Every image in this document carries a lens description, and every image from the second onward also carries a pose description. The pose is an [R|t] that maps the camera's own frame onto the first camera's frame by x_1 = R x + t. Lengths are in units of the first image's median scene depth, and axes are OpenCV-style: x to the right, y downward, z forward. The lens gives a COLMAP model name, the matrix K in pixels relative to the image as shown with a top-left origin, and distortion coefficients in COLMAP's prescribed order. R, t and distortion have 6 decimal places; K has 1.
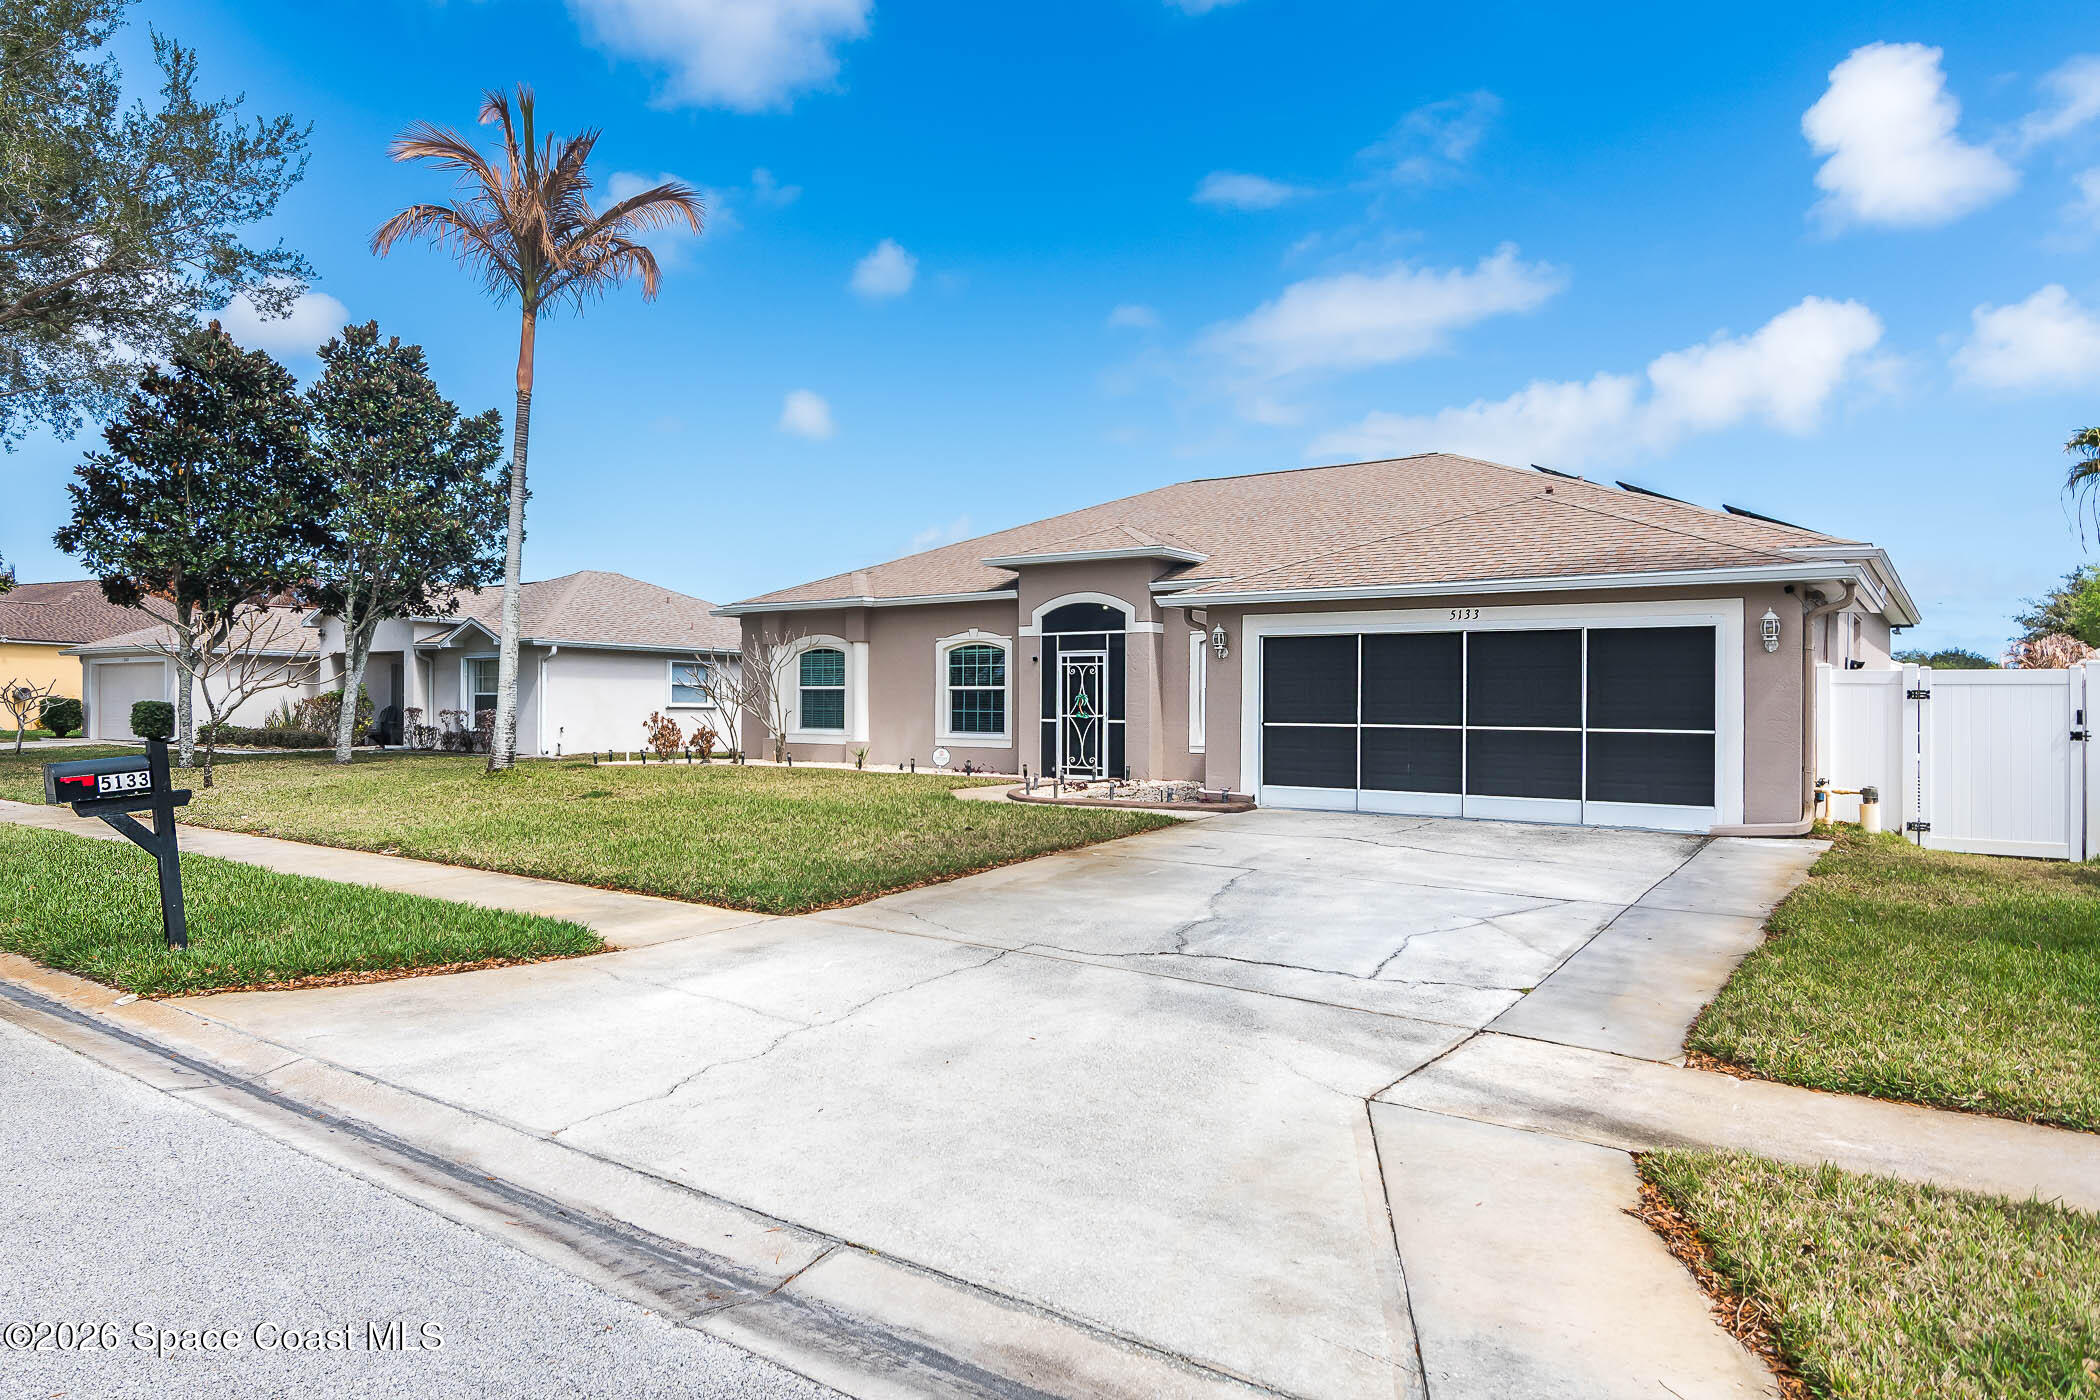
lens RADIAL K [[1305.9, 0, 1050.0], [0, 1305.9, 700.0], [0, 0, 1]] dist [0.051025, 0.000314]
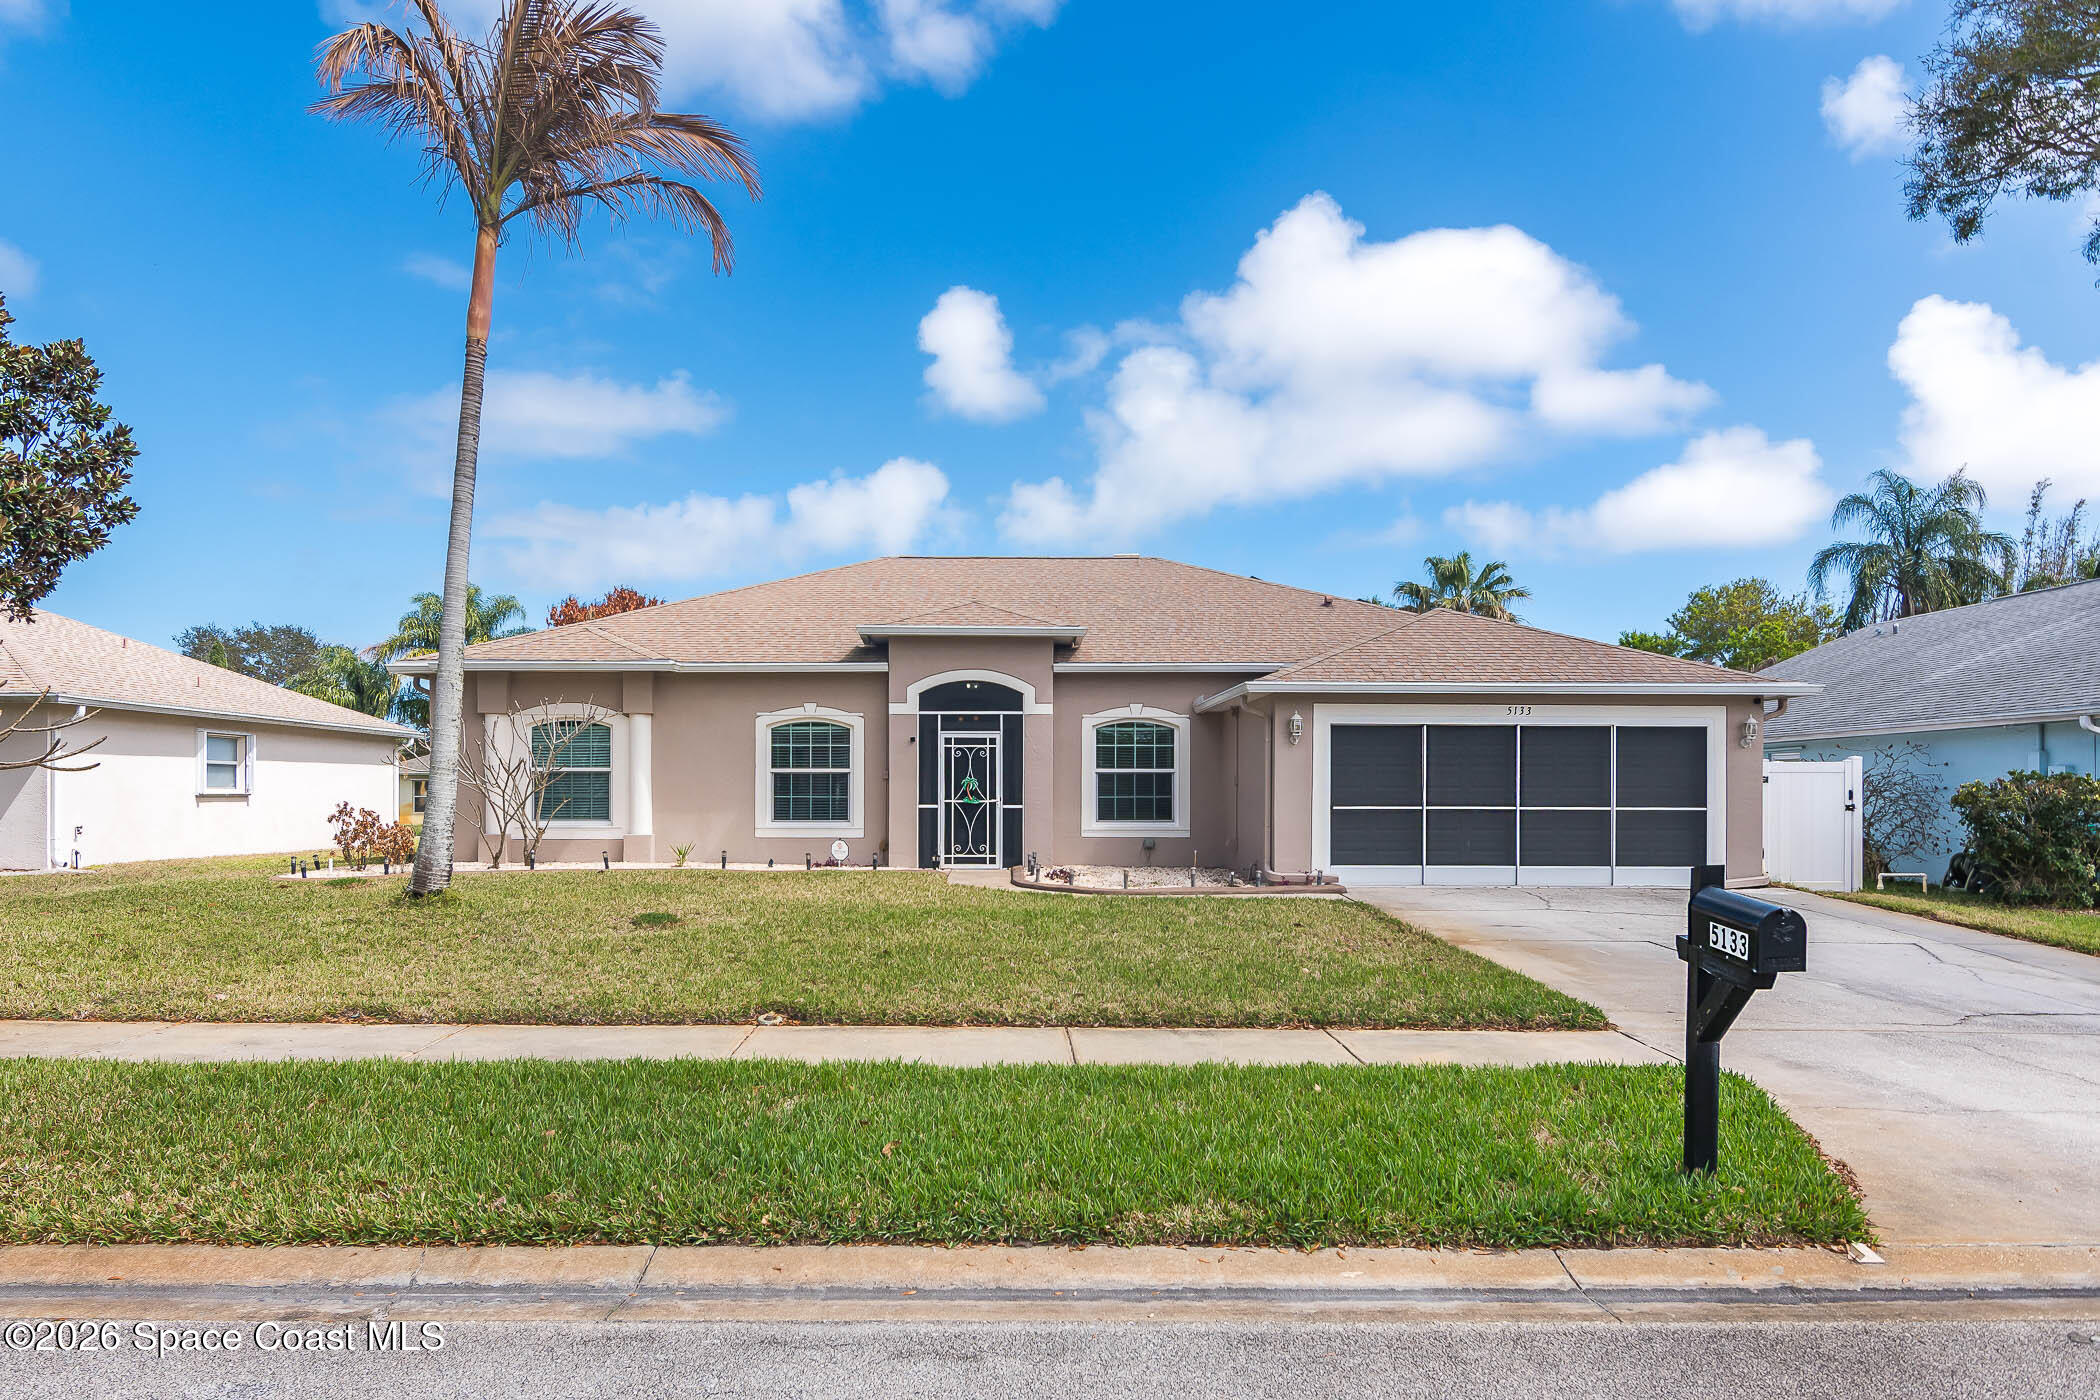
lens RADIAL K [[1309.1, 0, 1048.5], [0, 1309.1, 785.0], [0, 0, 1]] dist [0.027791, -0.000231]
pose [[0.816844, -0.002386, 0.576853, -0.470571], [0.000927, 0.999996, 0.002823, -0.001917], [-0.576858, -0.001771, 0.816843, 0.198022]]
